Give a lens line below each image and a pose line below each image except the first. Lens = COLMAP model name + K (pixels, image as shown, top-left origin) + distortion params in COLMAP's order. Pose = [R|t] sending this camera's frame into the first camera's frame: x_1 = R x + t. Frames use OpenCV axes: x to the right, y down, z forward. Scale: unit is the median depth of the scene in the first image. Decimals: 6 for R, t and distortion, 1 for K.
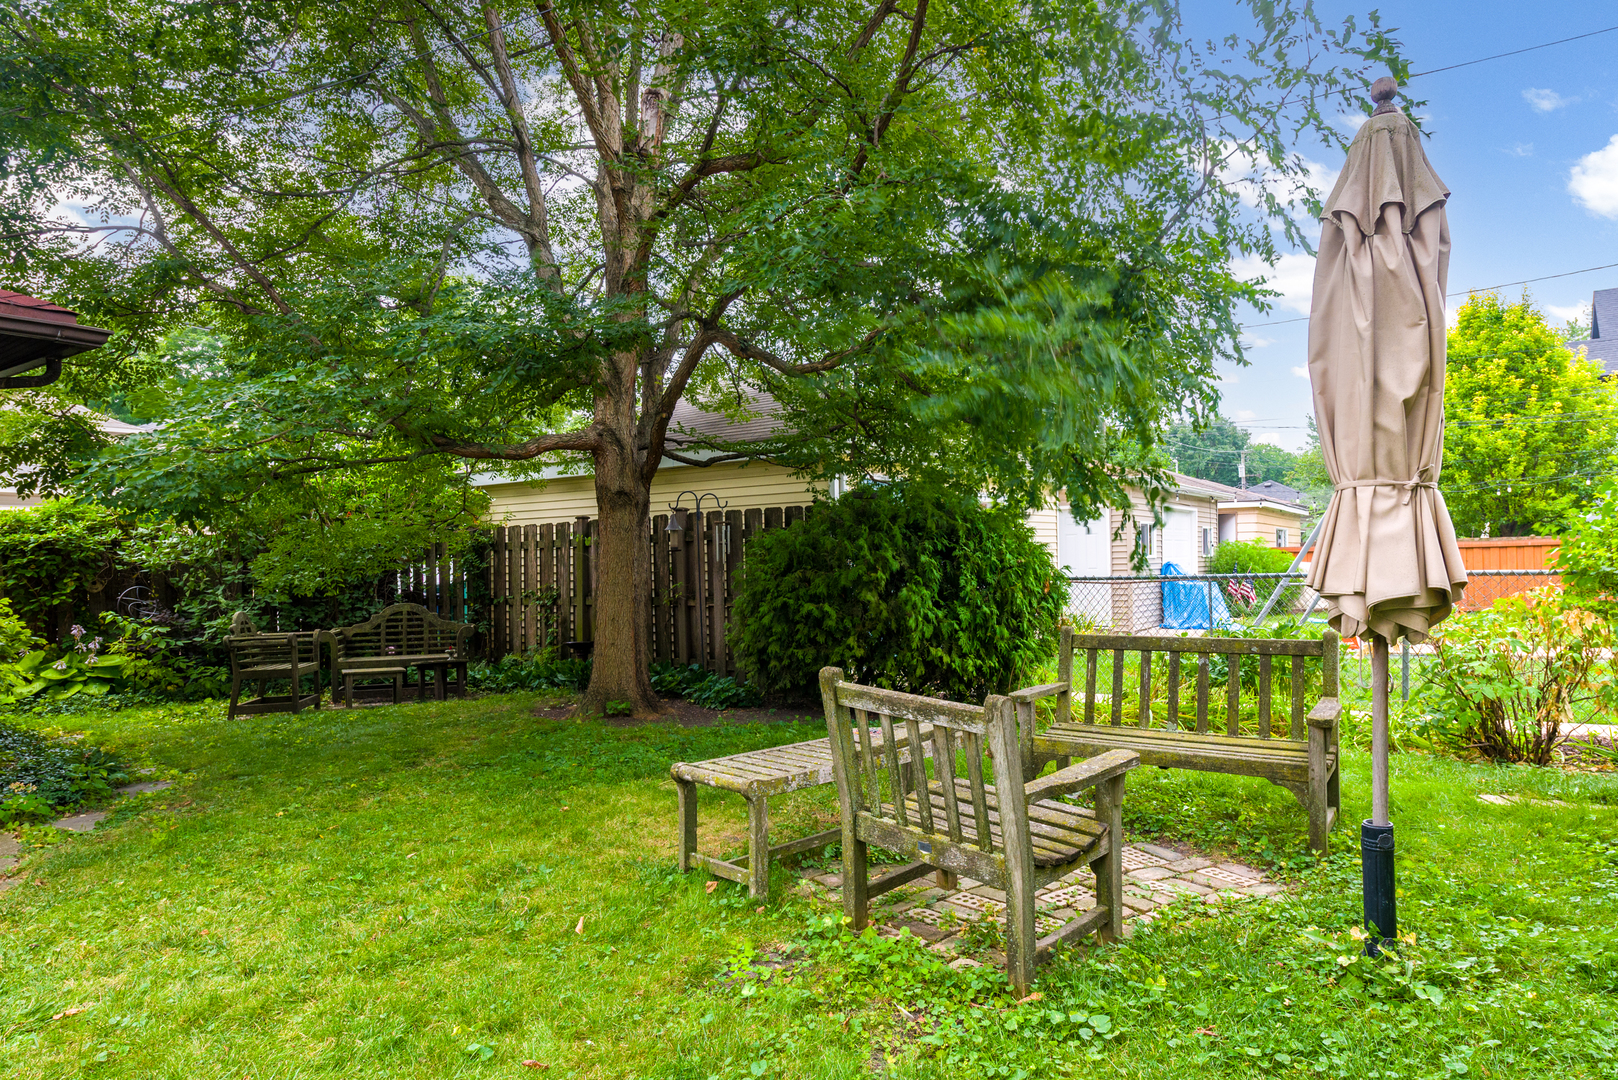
lens RADIAL K [[984.8, 0, 808.2], [0, 984.8, 538.1], [0, 0, 1]] dist [0.008927, -0.001767]
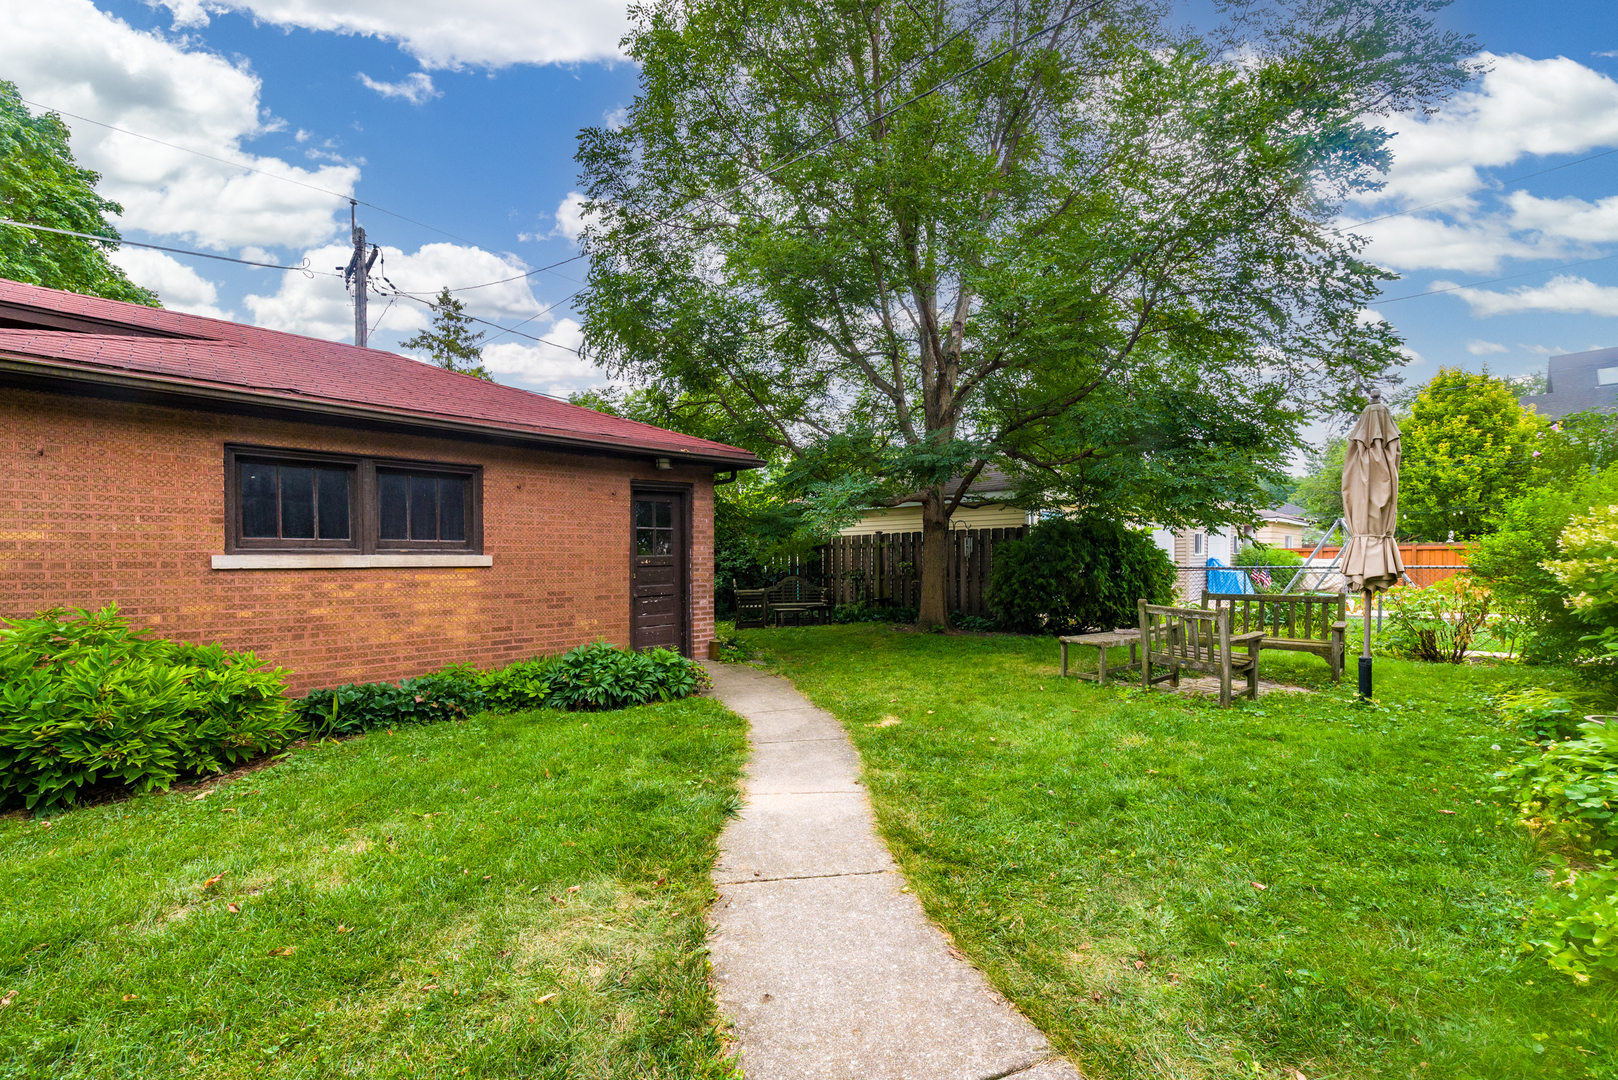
lens RADIAL K [[648.5, 0, 808.6], [0, 648.5, 556.4], [0, 0, 1]] dist [-0.000290, 0.000527]
pose [[0.983600, 0.008173, -0.180177, -0.213198], [-0.003124, 0.999595, 0.028292, -0.014096], [0.180335, -0.027266, 0.983227, -0.356832]]
